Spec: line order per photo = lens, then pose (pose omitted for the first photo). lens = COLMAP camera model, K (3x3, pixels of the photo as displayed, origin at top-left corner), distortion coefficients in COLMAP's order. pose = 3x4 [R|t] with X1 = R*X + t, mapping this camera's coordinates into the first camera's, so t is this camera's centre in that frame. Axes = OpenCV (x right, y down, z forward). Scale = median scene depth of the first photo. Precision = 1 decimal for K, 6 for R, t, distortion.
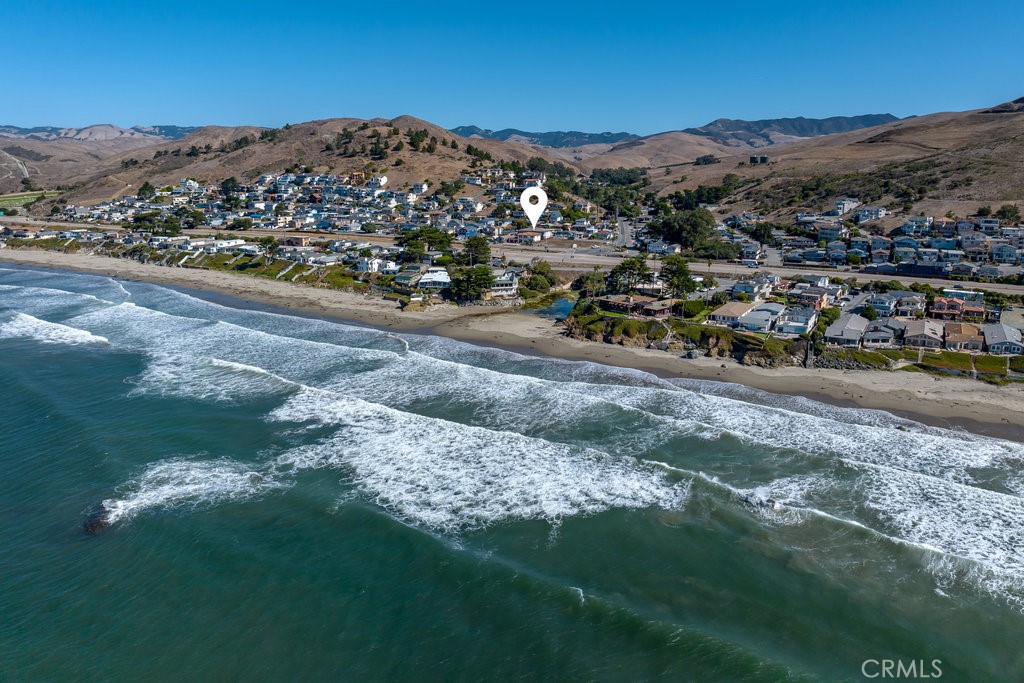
lens RADIAL K [[730.6, 0, 525.9], [0, 730.6, 337.5], [0, 0, 1]] dist [-0.055657, 0.025197]
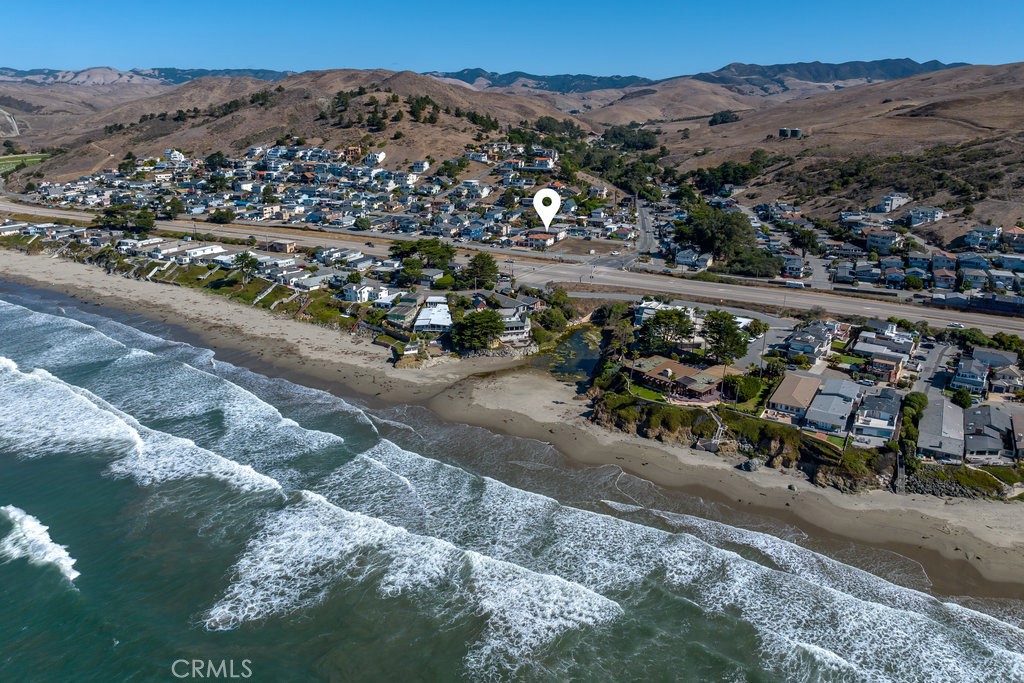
lens RADIAL K [[730.6, 0, 525.9], [0, 730.6, 337.5], [0, 0, 1]] dist [-0.055657, 0.025197]
pose [[0.999957, 0.004619, -0.008001, -0.005987], [-0.004019, 0.997292, 0.073436, -0.077926], [0.008318, -0.073401, 0.997268, 0.093460]]
